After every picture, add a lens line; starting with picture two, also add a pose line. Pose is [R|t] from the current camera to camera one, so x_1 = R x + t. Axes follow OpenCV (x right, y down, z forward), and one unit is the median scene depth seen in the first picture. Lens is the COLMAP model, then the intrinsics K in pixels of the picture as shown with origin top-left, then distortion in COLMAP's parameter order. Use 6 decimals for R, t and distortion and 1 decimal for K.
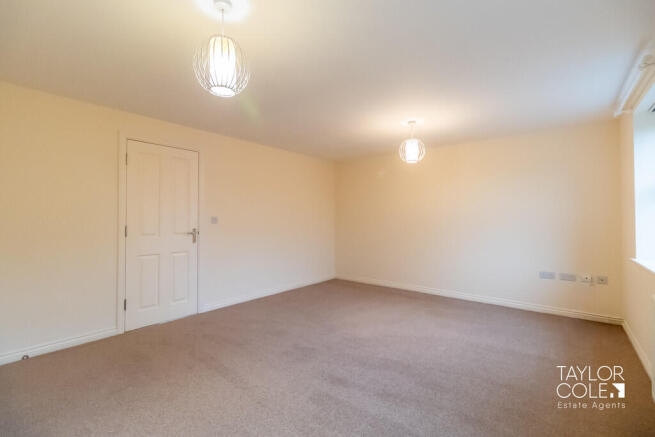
lens RADIAL K [[286.2, 0, 325.2], [0, 286.2, 214.9], [0, 0, 1]] dist [-0.000856, -0.000551]
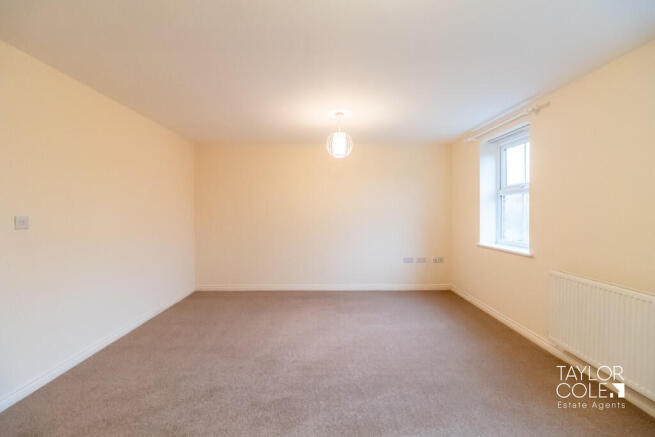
lens RADIAL K [[286.2, 0, 325.2], [0, 286.2, 214.9], [0, 0, 1]] dist [-0.000856, -0.000551]
pose [[0.773170, -0.008650, 0.634140, -0.327649], [-0.006528, 0.999745, 0.021597, -0.012862], [-0.634165, -0.020838, 0.772917, 0.296475]]
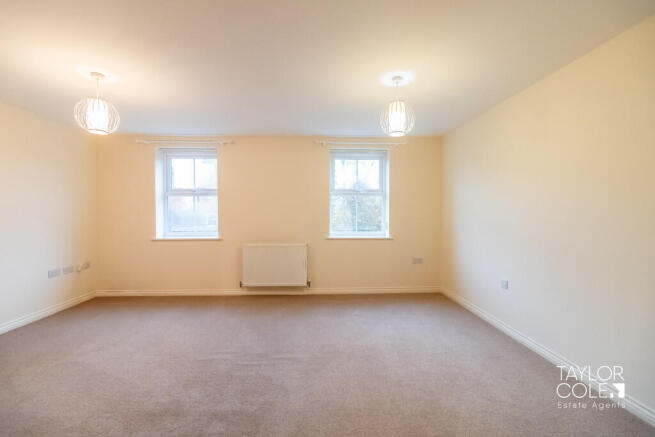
lens RADIAL K [[286.2, 0, 325.2], [0, 286.2, 214.9], [0, 0, 1]] dist [-0.000856, -0.000551]
pose [[-0.642910, -0.005577, 0.765922, -0.579459], [-0.007388, 0.999972, 0.001079, 0.011367], [-0.765906, -0.004965, -0.642933, 1.016127]]
